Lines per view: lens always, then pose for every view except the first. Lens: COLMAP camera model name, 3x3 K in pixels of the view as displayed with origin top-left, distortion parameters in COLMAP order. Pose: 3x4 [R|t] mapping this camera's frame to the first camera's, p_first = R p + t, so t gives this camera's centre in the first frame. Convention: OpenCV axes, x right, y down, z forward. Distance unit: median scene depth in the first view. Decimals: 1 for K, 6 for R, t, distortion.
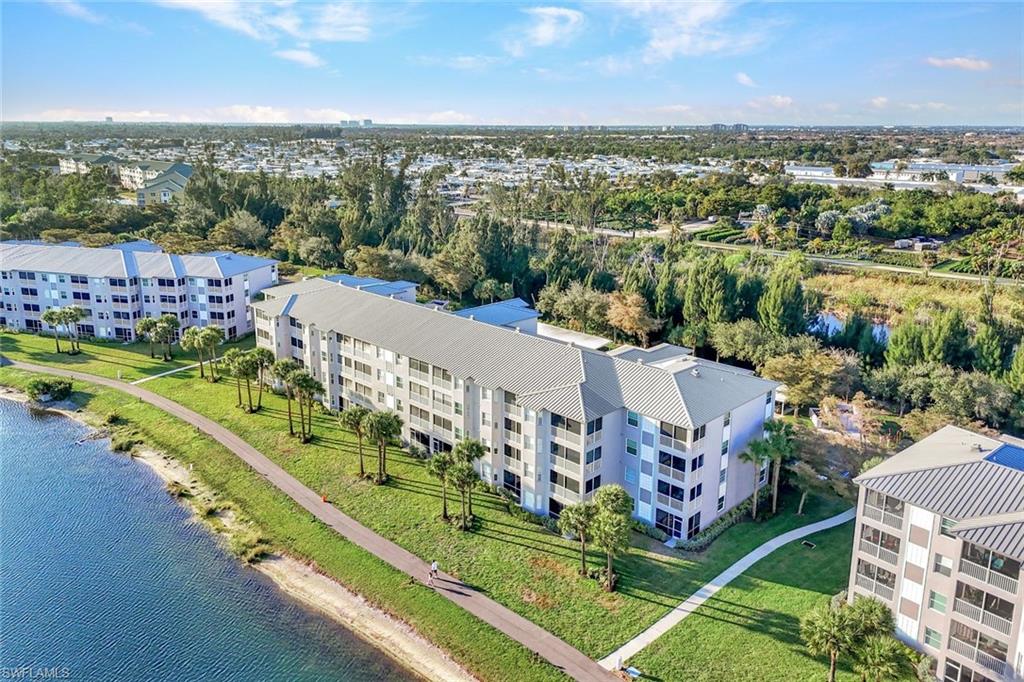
lens RADIAL K [[760.7, 0, 512.0], [0, 760.7, 341.0], [0, 0, 1]] dist [0.070137, -0.077433]
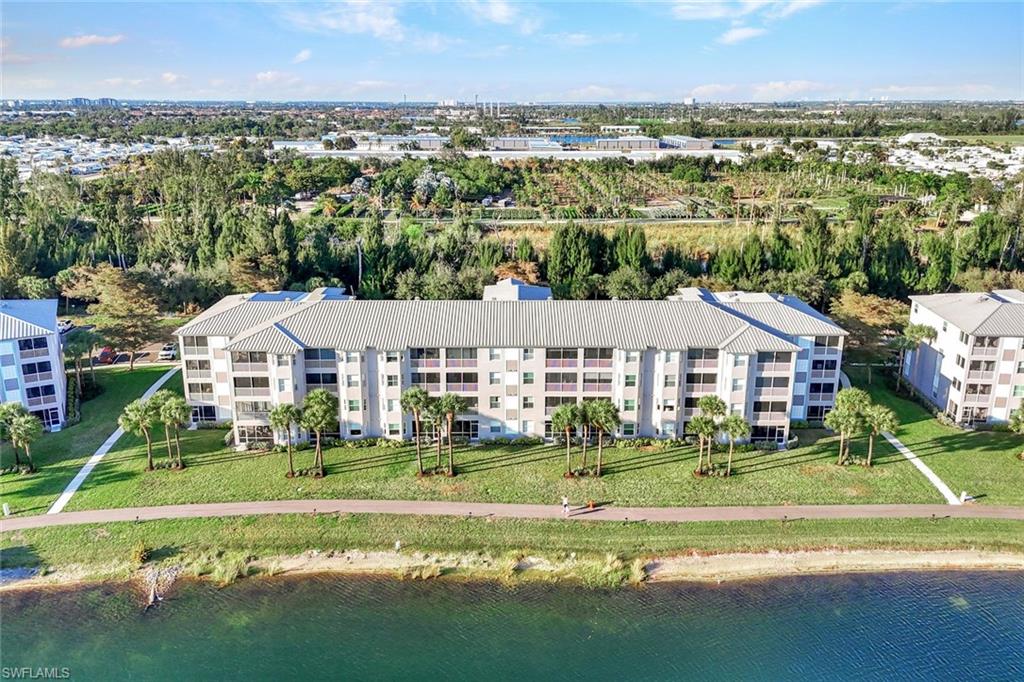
lens RADIAL K [[760.7, 0, 512.0], [0, 760.7, 341.0], [0, 0, 1]] dist [0.070137, -0.077433]
pose [[0.708283, -0.222359, 0.669994, -0.972142], [0.201987, 0.973251, 0.109473, -0.122794], [-0.676414, 0.057792, 0.734250, 0.391109]]
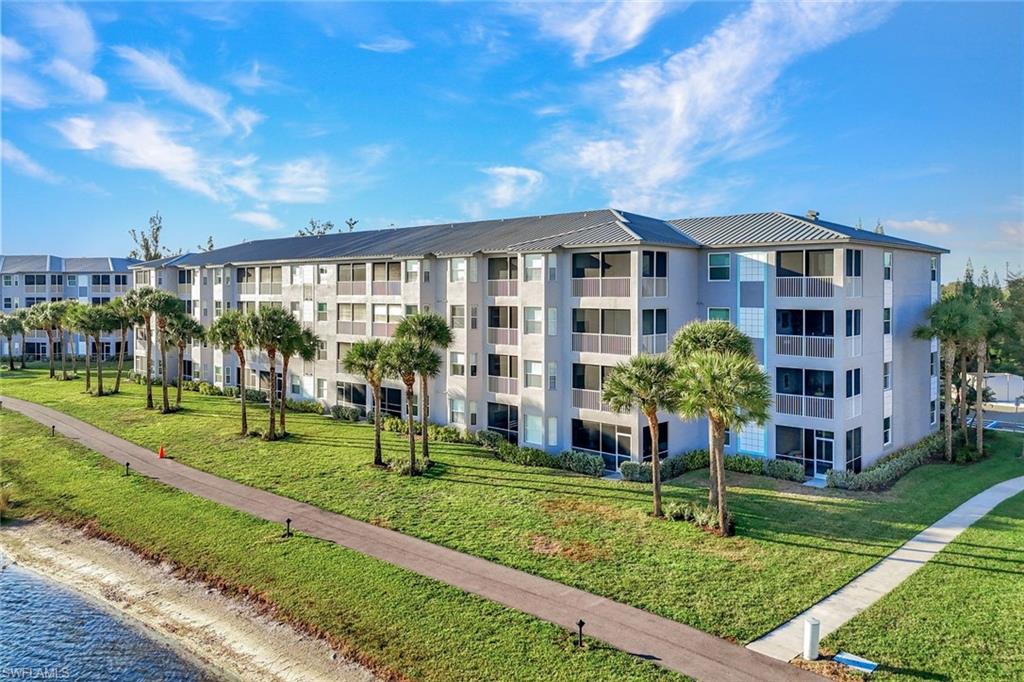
lens RADIAL K [[760.7, 0, 512.0], [0, 760.7, 341.0], [0, 0, 1]] dist [0.070137, -0.077433]
pose [[0.999666, -0.010362, 0.023657, -0.005770], [0.015297, 0.975589, -0.219069, 0.271695], [-0.020809, 0.219358, 0.975423, 0.468507]]
